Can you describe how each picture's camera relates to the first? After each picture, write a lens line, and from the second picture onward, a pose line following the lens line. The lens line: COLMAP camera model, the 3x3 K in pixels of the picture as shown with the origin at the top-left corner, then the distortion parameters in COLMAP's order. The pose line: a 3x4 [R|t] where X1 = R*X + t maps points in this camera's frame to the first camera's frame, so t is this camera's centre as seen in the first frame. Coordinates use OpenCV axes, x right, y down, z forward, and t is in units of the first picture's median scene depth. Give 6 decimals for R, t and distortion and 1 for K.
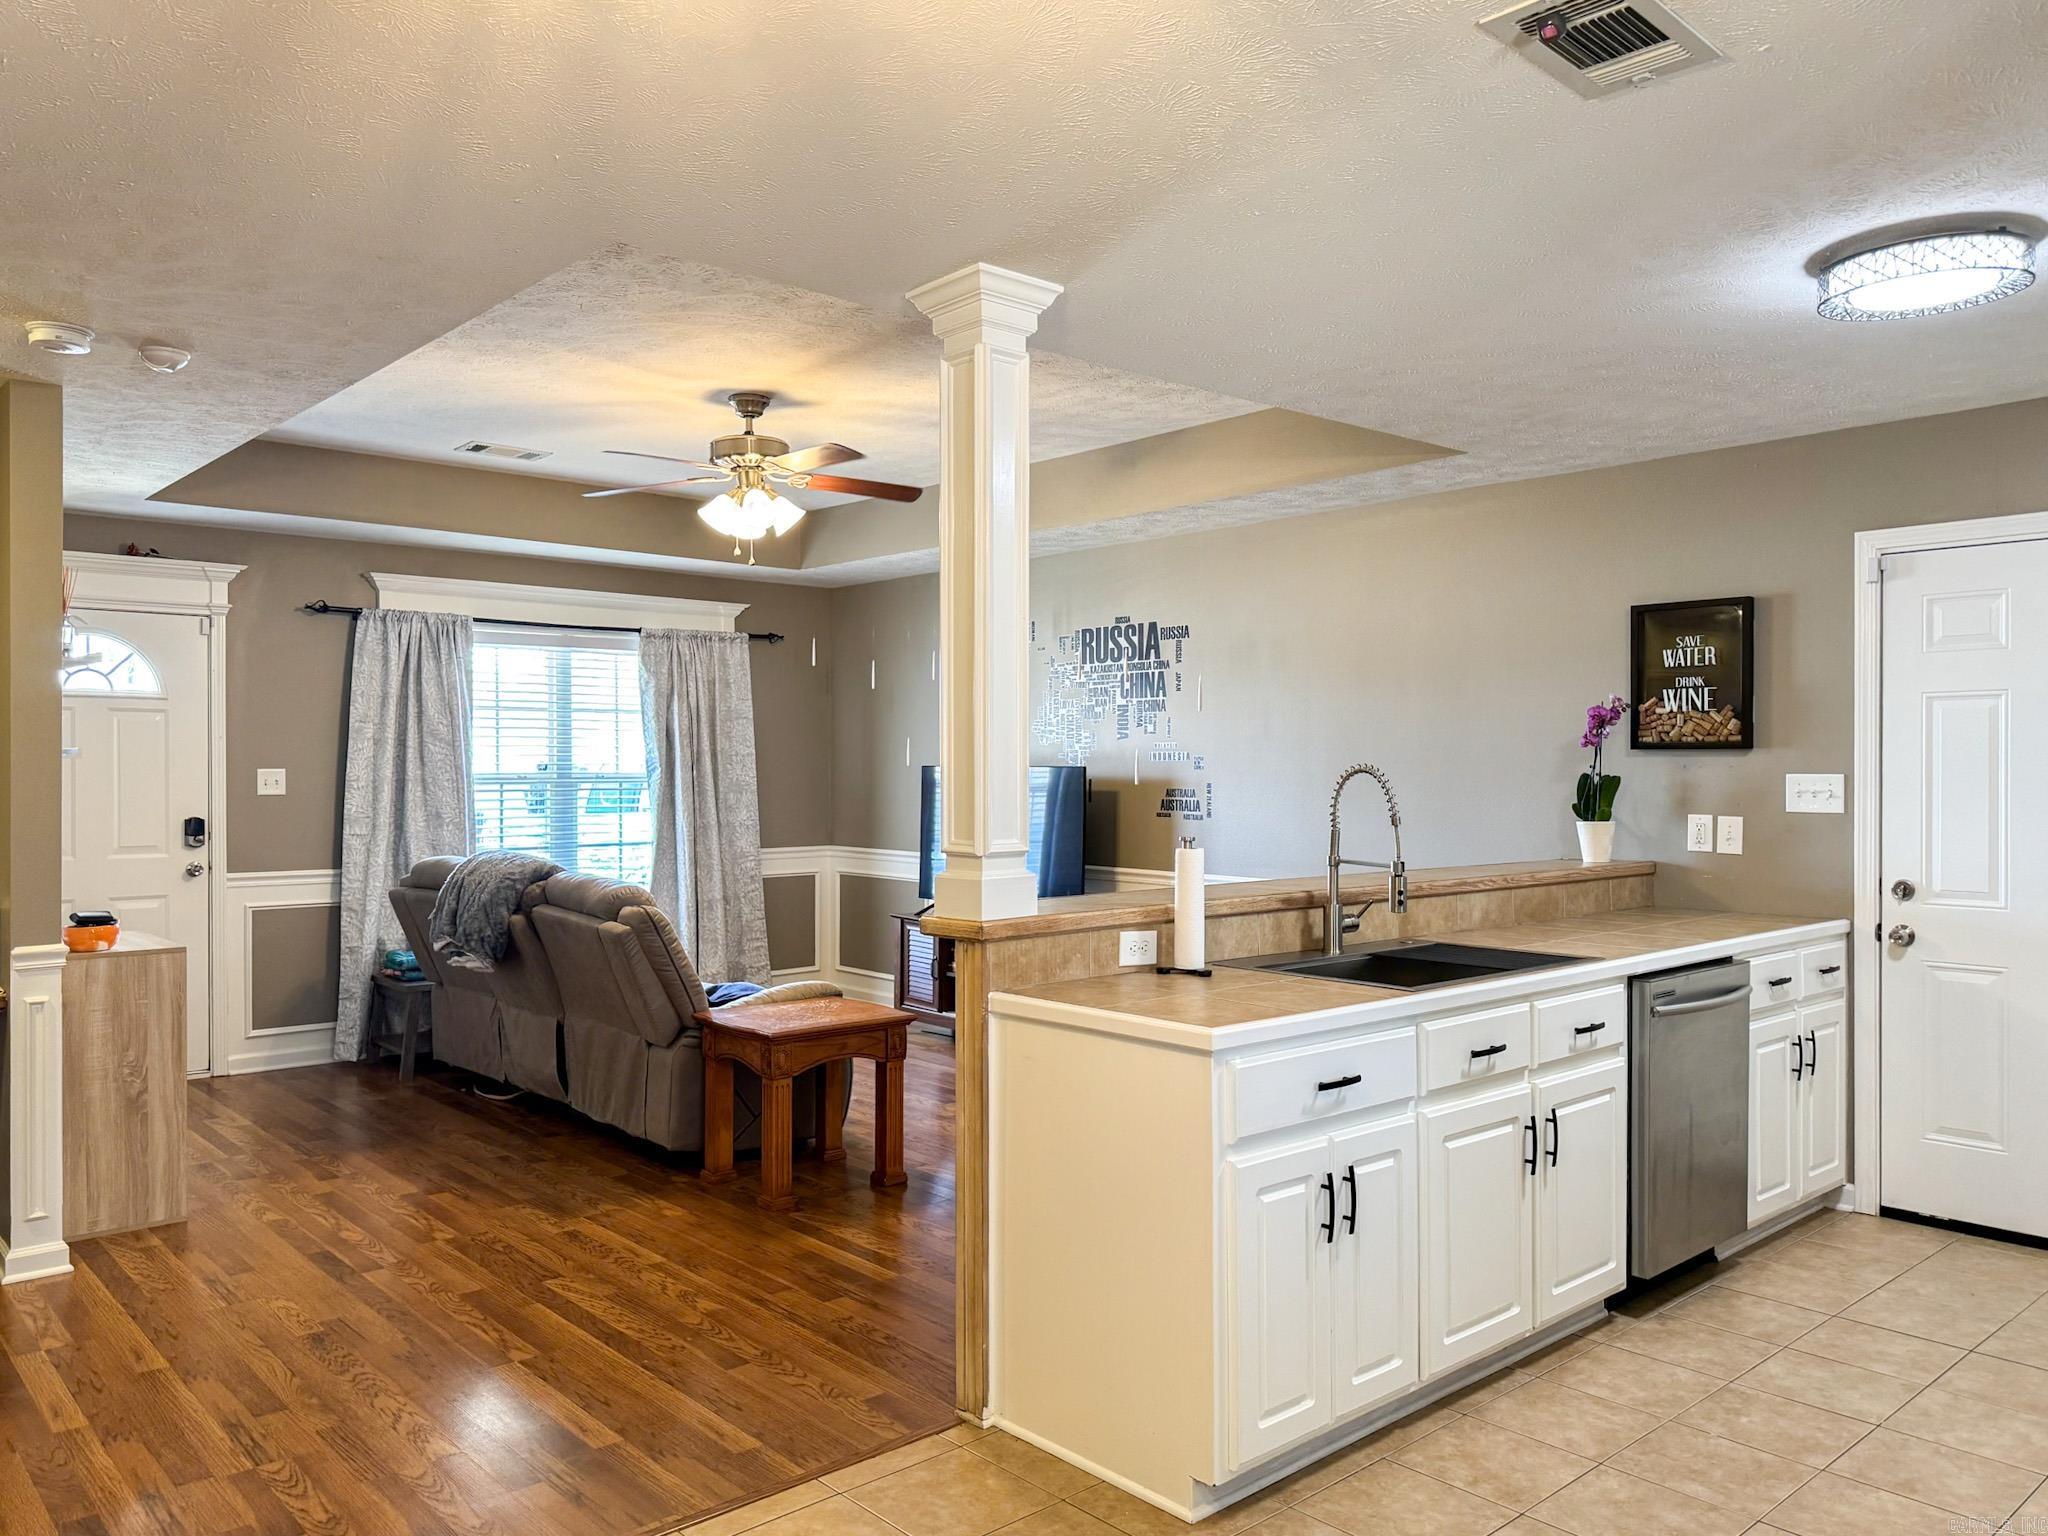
lens RADIAL K [[1421.7, 0, 1020.8], [0, 1421.7, 763.3], [0, 0, 1]] dist [0.032649, -0.047148]
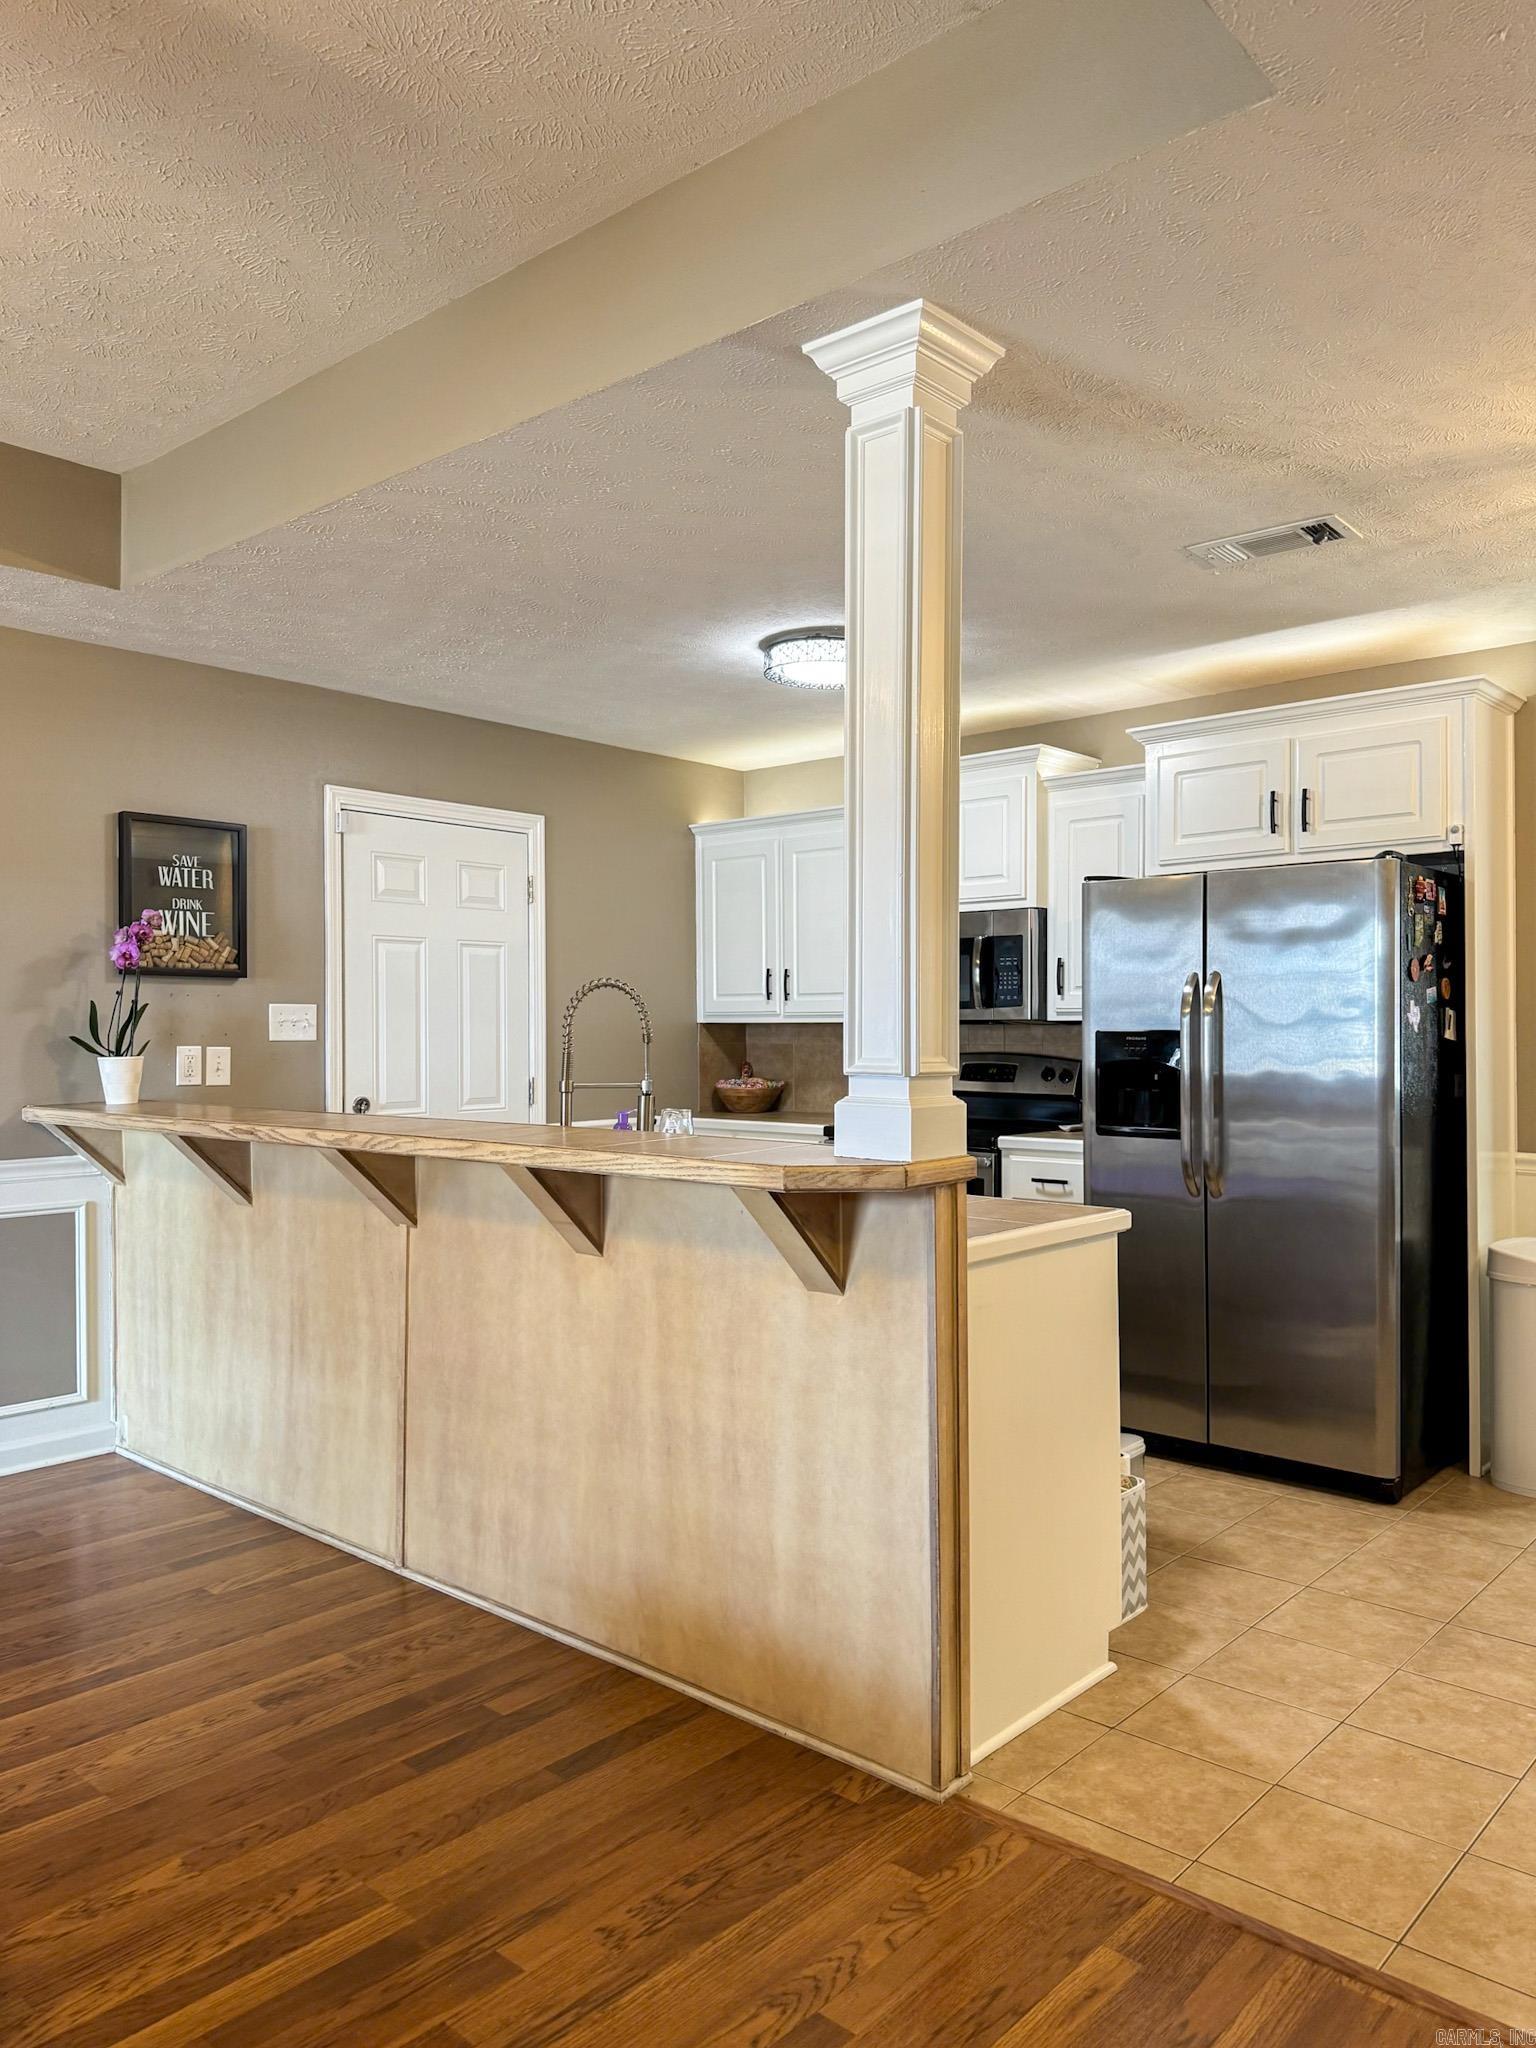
lens RADIAL K [[1421.7, 0, 733.9], [0, 1421.7, 1032.6], [0, 0, 1]] dist [0.032649, -0.047148]
pose [[-0.081632, 0.000991, 0.996662, -0.609195], [-0.001289, 0.999999, -0.001100, 0.033989], [-0.996662, -0.001375, -0.081631, 0.891405]]
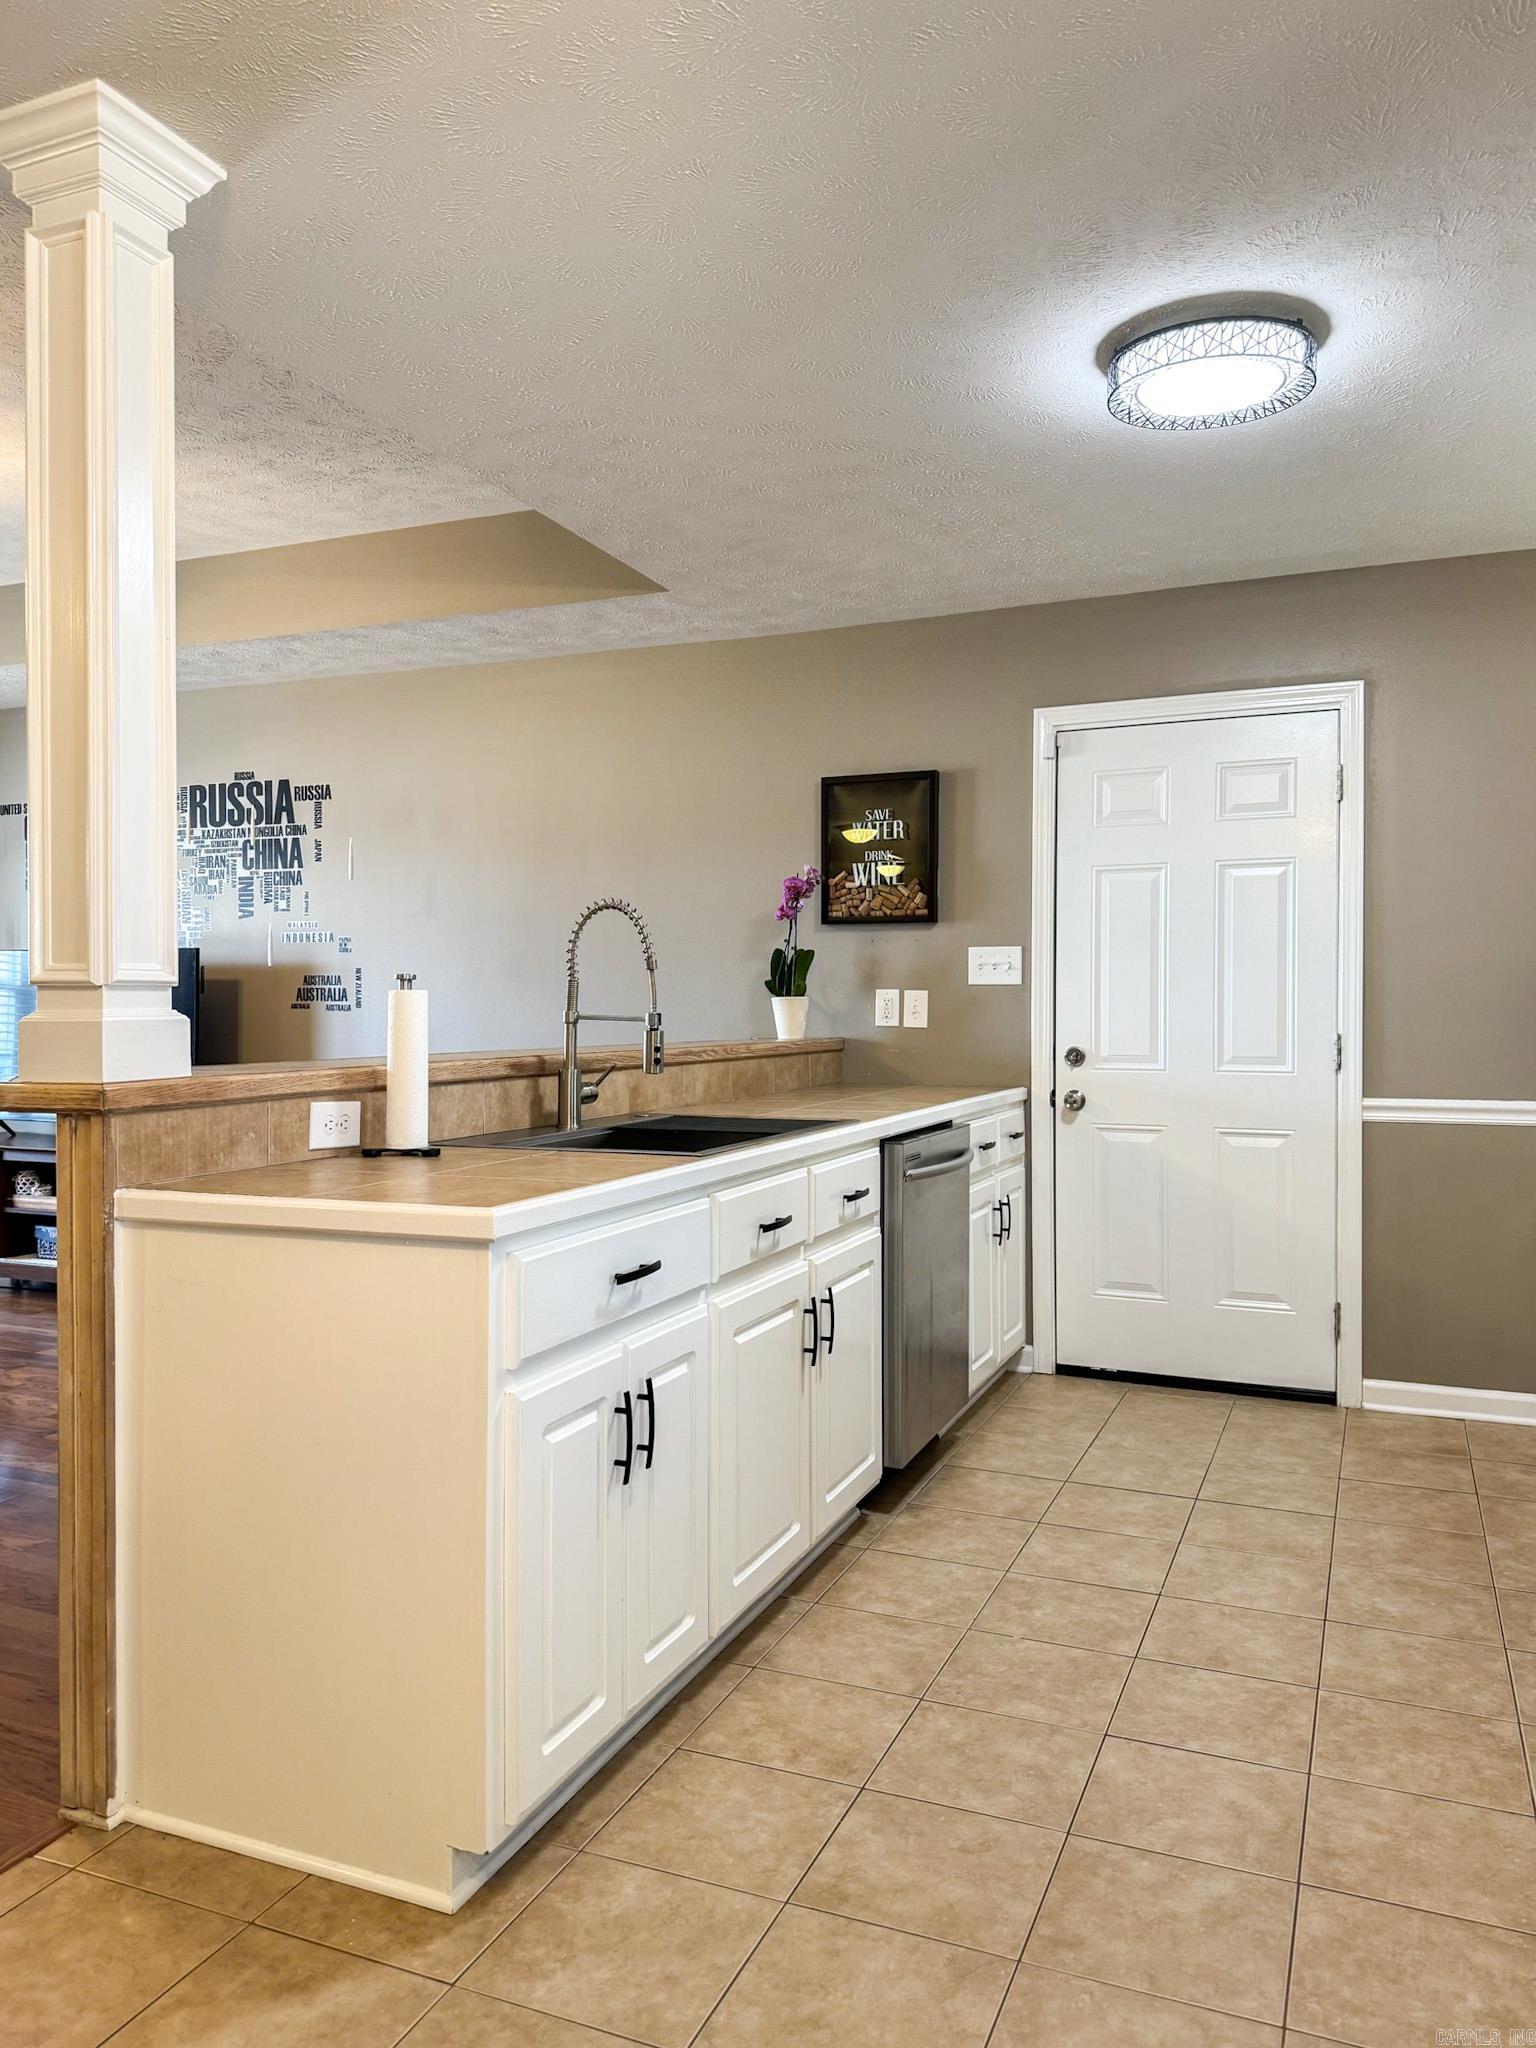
lens RADIAL K [[1421.7, 0, 779.6], [0, 1421.7, 1010.0], [0, 0, 1]] dist [0.032649, -0.047148]
pose [[0.898883, -0.000456, 0.438189, -0.026491], [-0.004810, 0.999929, 0.010908, 0.048986], [-0.438162, -0.011912, 0.898817, 0.186799]]
